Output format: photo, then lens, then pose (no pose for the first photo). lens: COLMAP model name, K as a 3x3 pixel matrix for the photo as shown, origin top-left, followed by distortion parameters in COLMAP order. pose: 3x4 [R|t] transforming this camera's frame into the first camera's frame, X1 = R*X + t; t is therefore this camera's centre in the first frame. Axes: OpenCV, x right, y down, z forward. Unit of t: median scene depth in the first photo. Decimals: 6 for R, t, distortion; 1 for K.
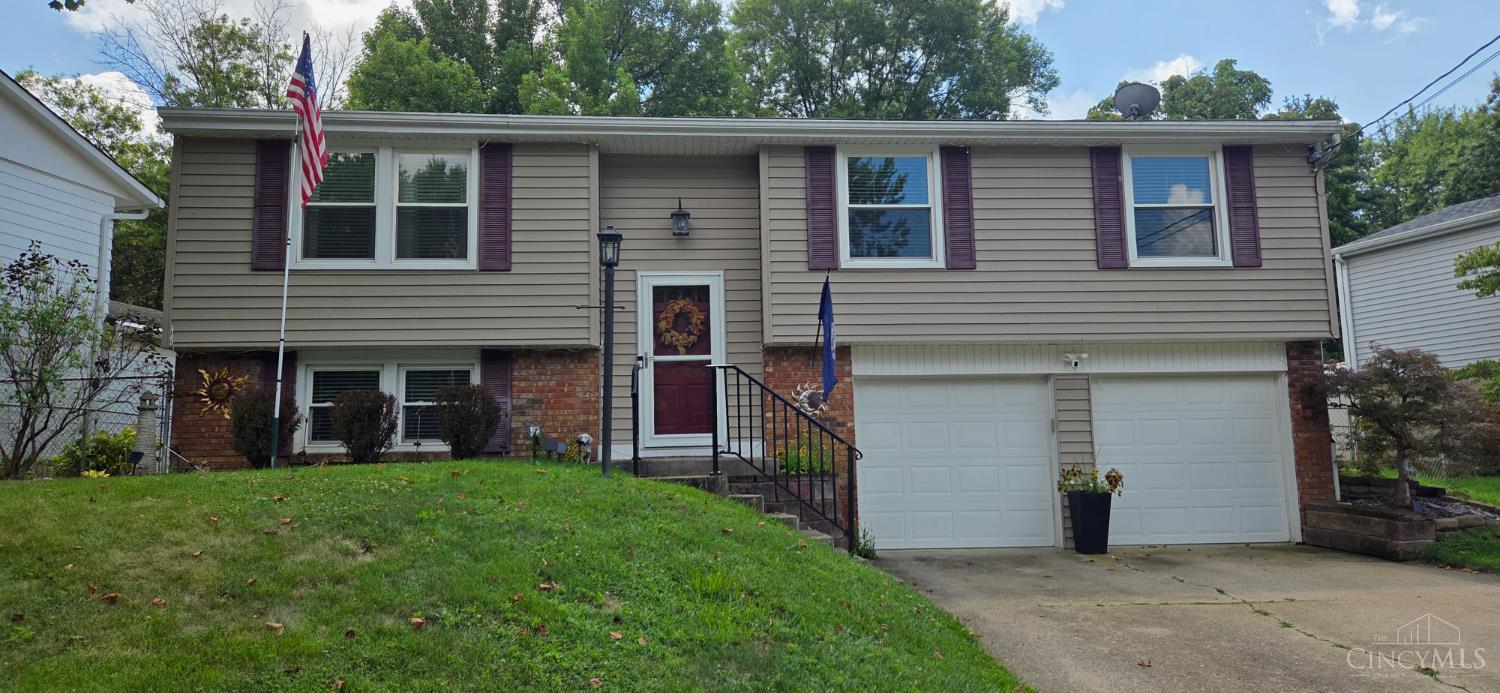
lens RADIAL K [[915.9, 0, 750.0], [0, 915.9, 346.5], [0, 0, 1]] dist [0.042144, 0.000803]
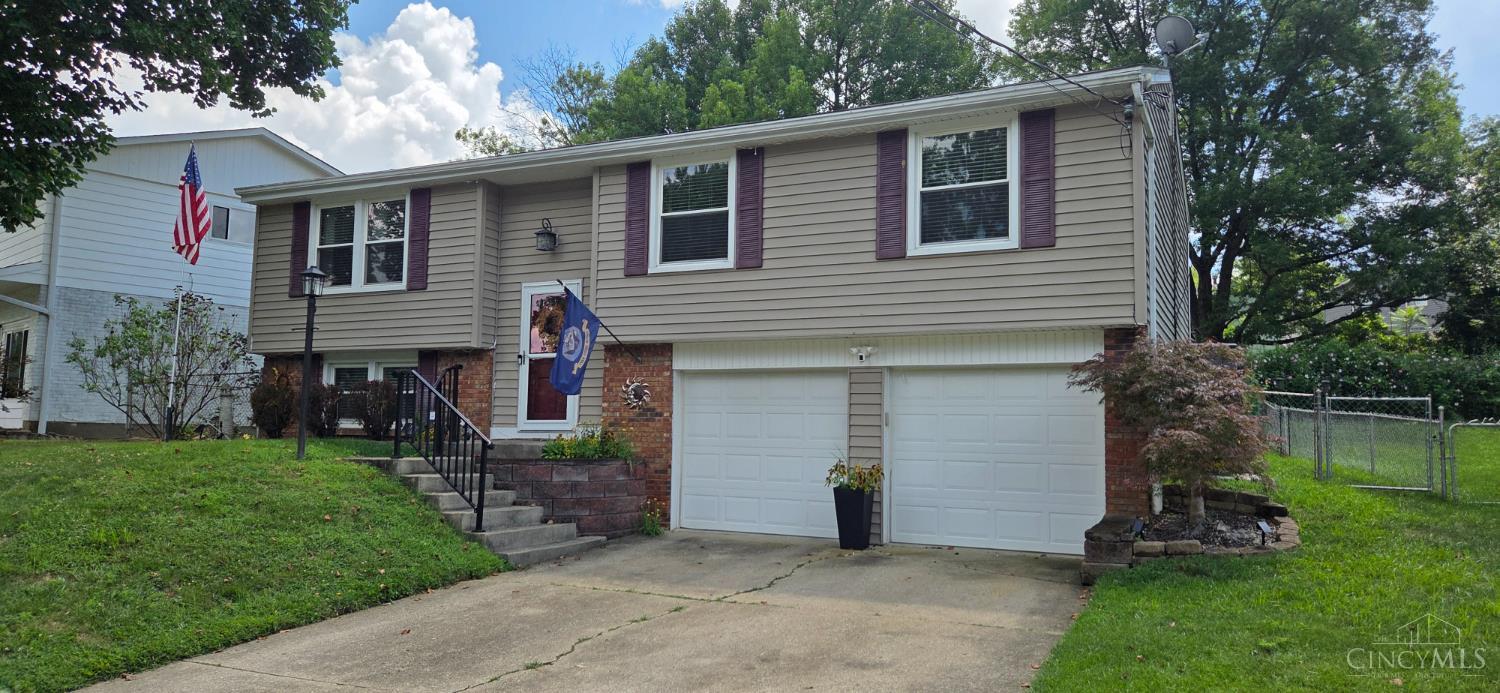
lens RADIAL K [[966.3, 0, 778.6], [0, 966.3, 379.8], [0, 0, 1]] dist [0.048993, 0.000393]
pose [[0.873074, 0.001624, -0.487585, 0.791345], [0.023807, 0.998660, 0.045955, -0.006949], [0.487006, -0.051730, 0.871865, 0.051462]]
